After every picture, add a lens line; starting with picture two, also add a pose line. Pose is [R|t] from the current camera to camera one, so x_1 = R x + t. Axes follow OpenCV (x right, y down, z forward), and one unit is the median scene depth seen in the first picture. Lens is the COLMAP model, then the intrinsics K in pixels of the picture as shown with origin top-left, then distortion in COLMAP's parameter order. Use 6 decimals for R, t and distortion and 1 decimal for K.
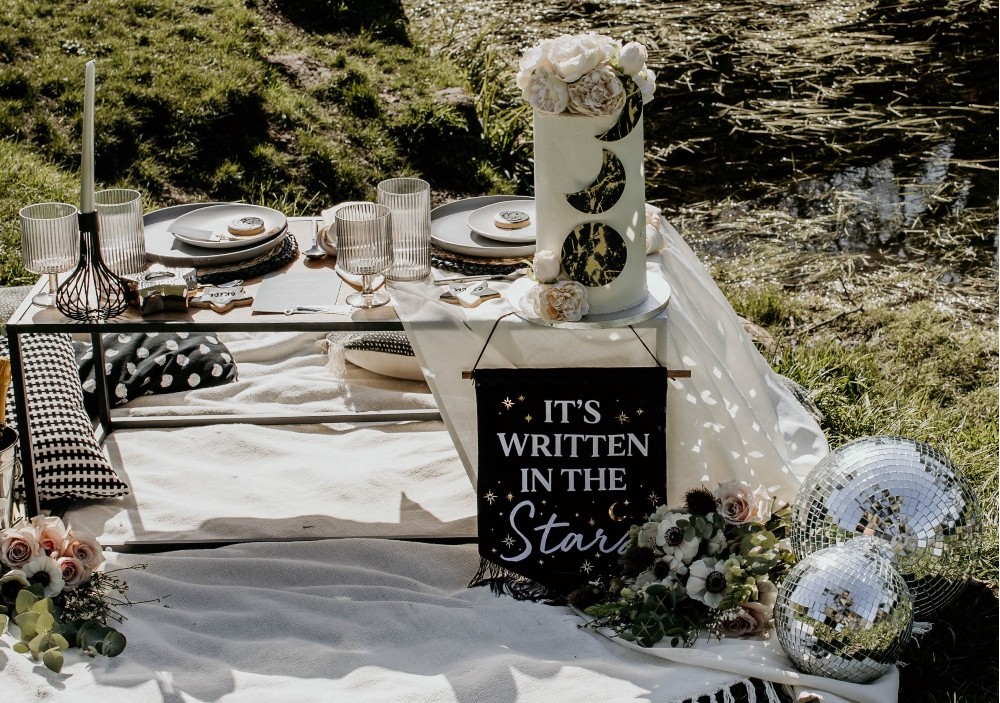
lens RADIAL K [[2079.8, 0, 499.6], [0, 2079.8, 346.9], [0, 0, 1]] dist [-0.060157, 0.000000]
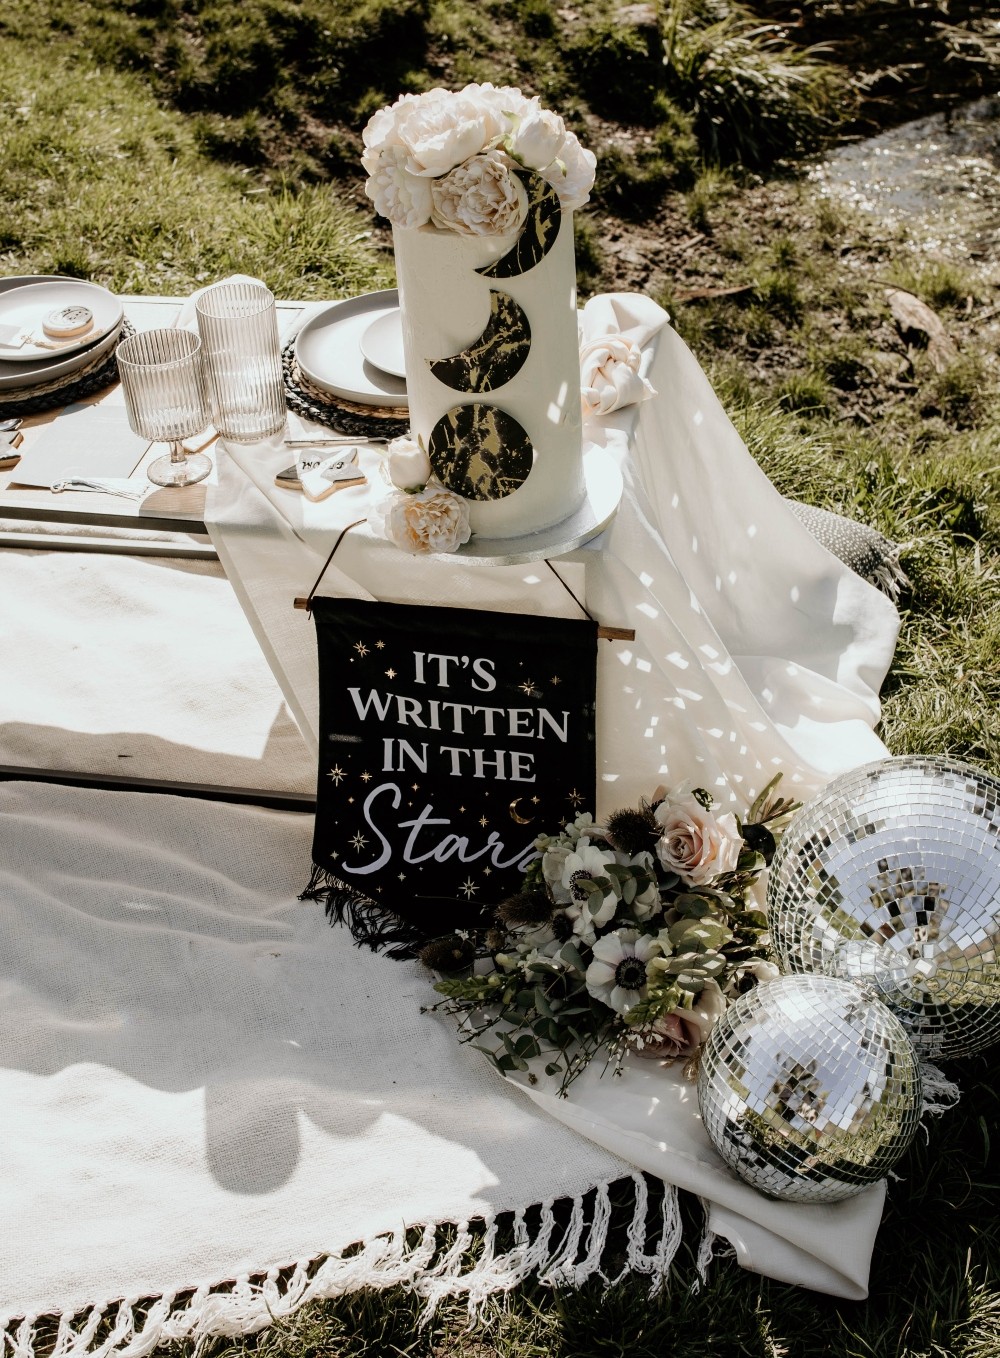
lens RADIAL K [[1761.2, 0, 421.7], [0, 1761.2, 646.2], [0, 0, 1]] dist [-0.048582, 0.000000]
pose [[0.981065, 0.084459, -0.174294, 0.120840], [-0.038143, 0.966540, 0.253663, -0.117438], [0.189886, -0.242212, 0.951460, 0.464254]]
